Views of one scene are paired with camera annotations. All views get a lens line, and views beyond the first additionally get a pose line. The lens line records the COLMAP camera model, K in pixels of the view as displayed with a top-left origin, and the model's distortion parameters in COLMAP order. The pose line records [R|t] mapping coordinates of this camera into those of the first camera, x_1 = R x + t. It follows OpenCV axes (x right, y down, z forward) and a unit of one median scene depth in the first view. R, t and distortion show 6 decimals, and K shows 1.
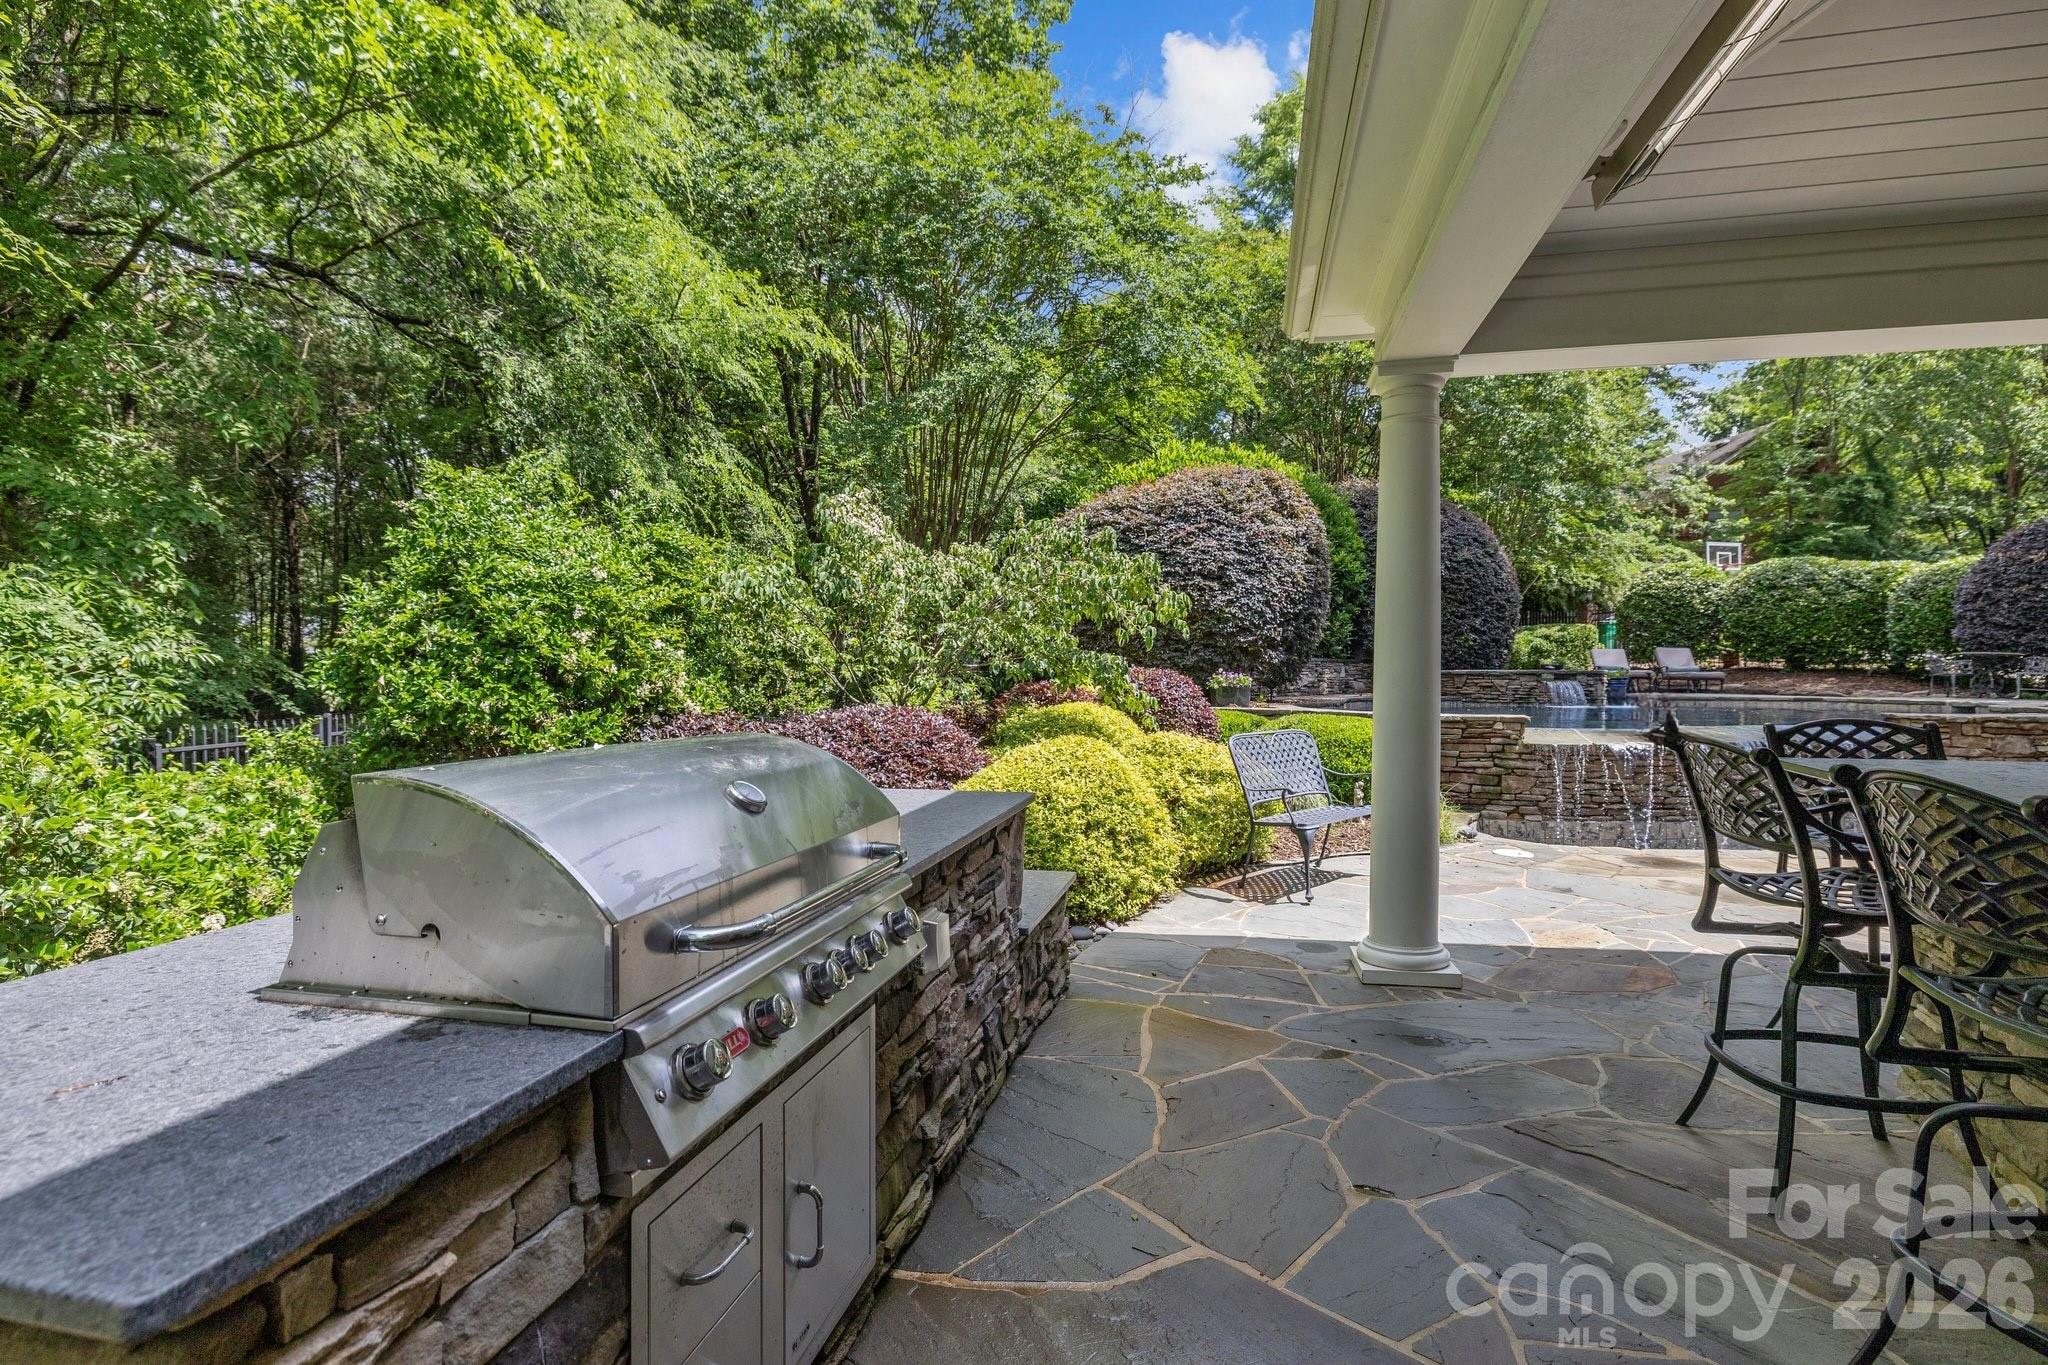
lens RADIAL K [[980.6, 0, 1022.7], [0, 980.6, 675.6], [0, 0, 1]] dist [0.000594, 0.000066]
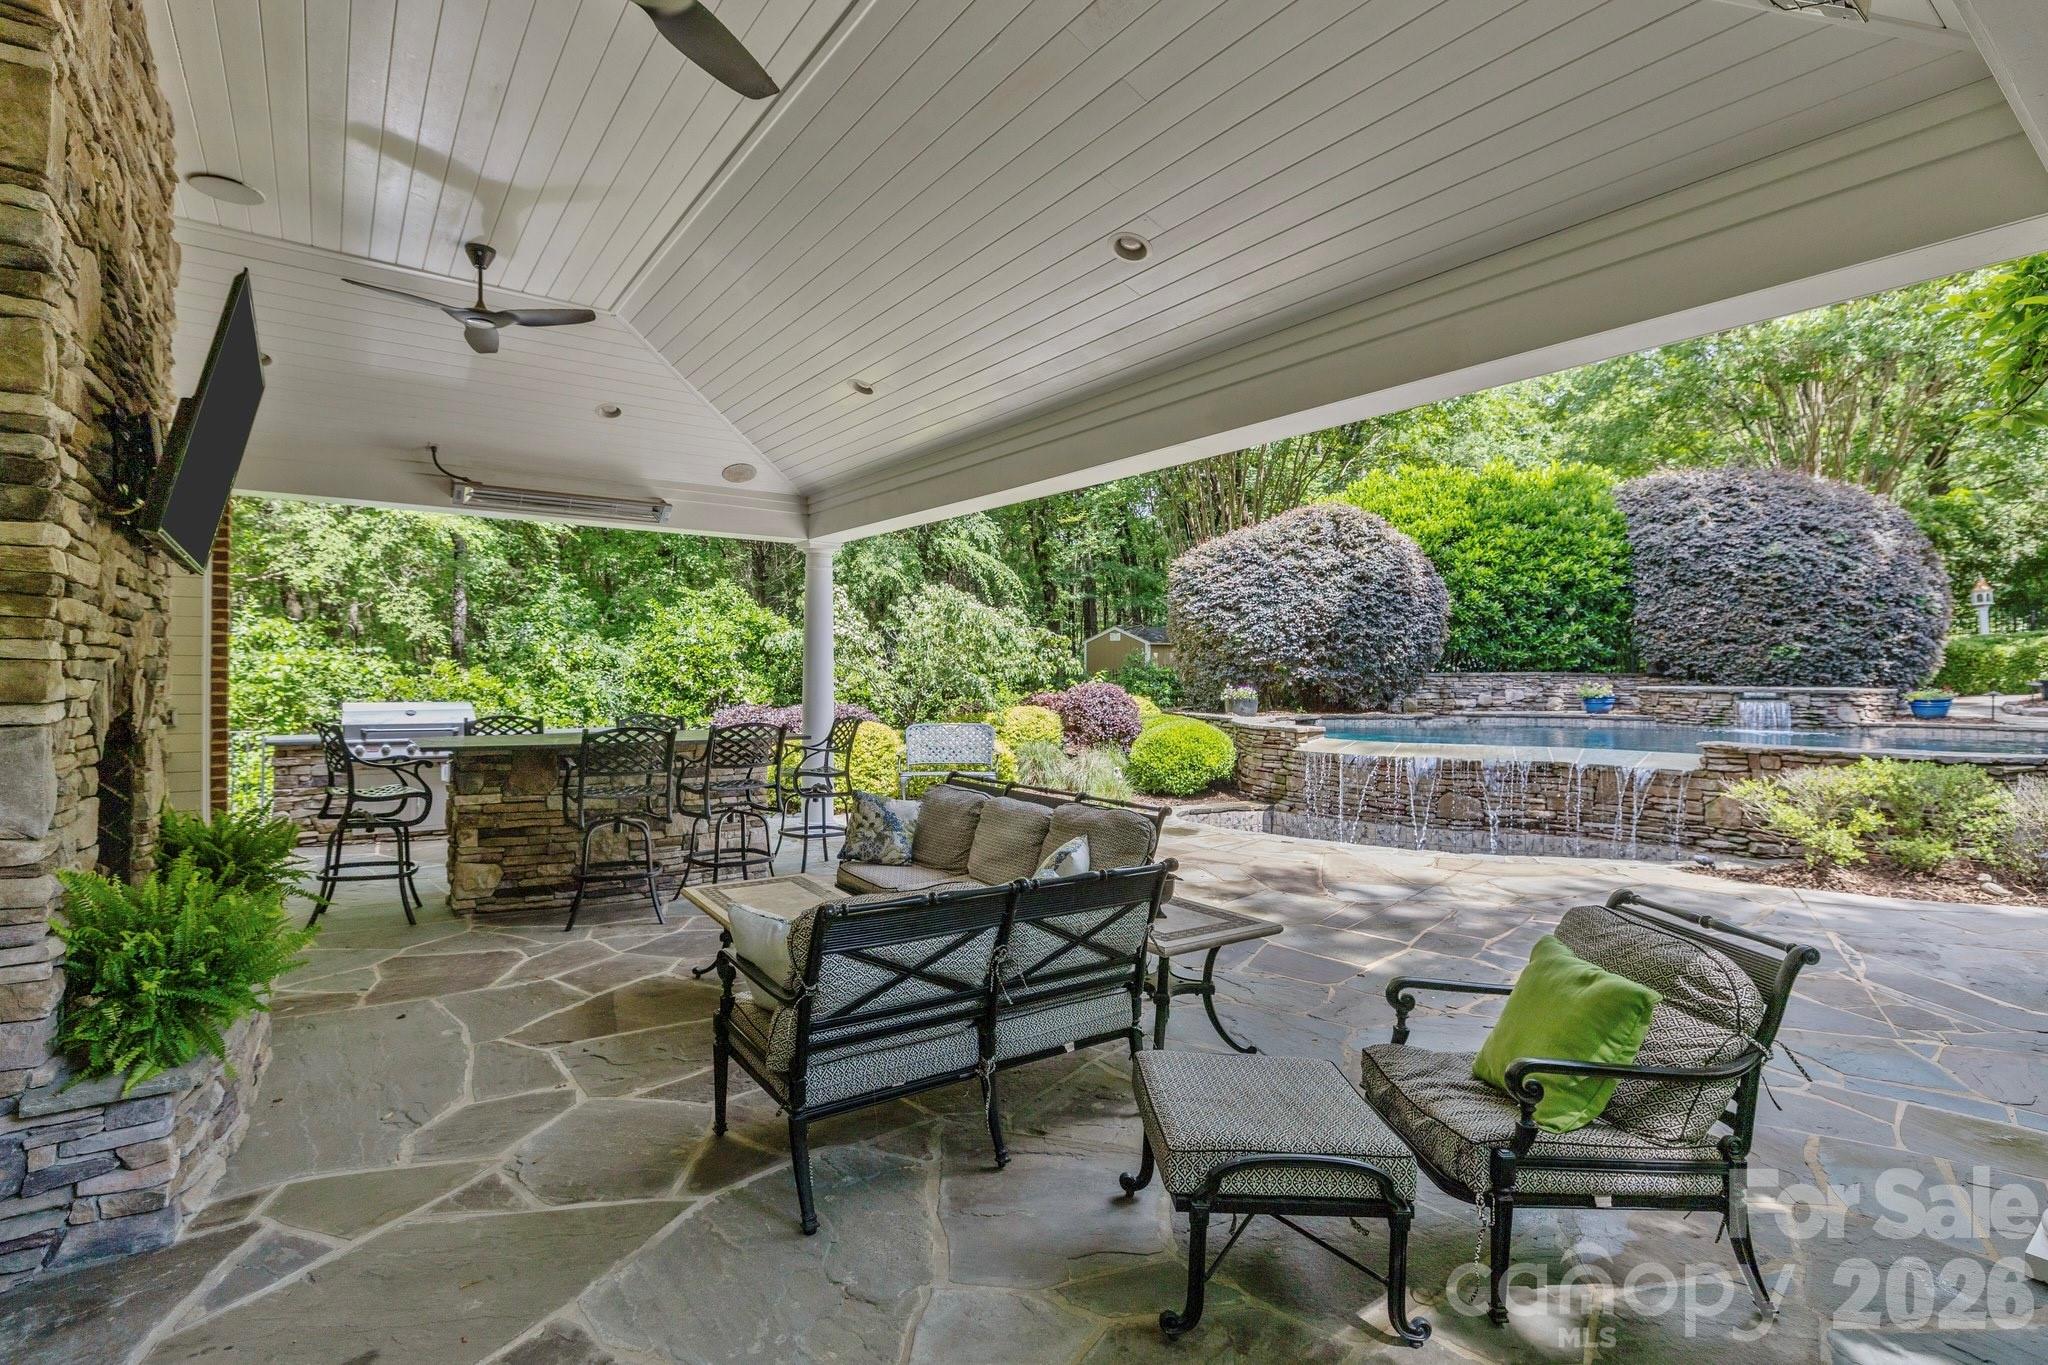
lens RADIAL K [[980.6, 0, 1026.4], [0, 980.6, 685.0], [0, 0, 1]] dist [0.000594, 0.000066]
pose [[0.750803, 0.010628, -0.660441, 0.813304], [-0.008621, 0.999943, 0.006290, -0.010984], [0.660470, 0.000972, 0.750852, -0.088846]]
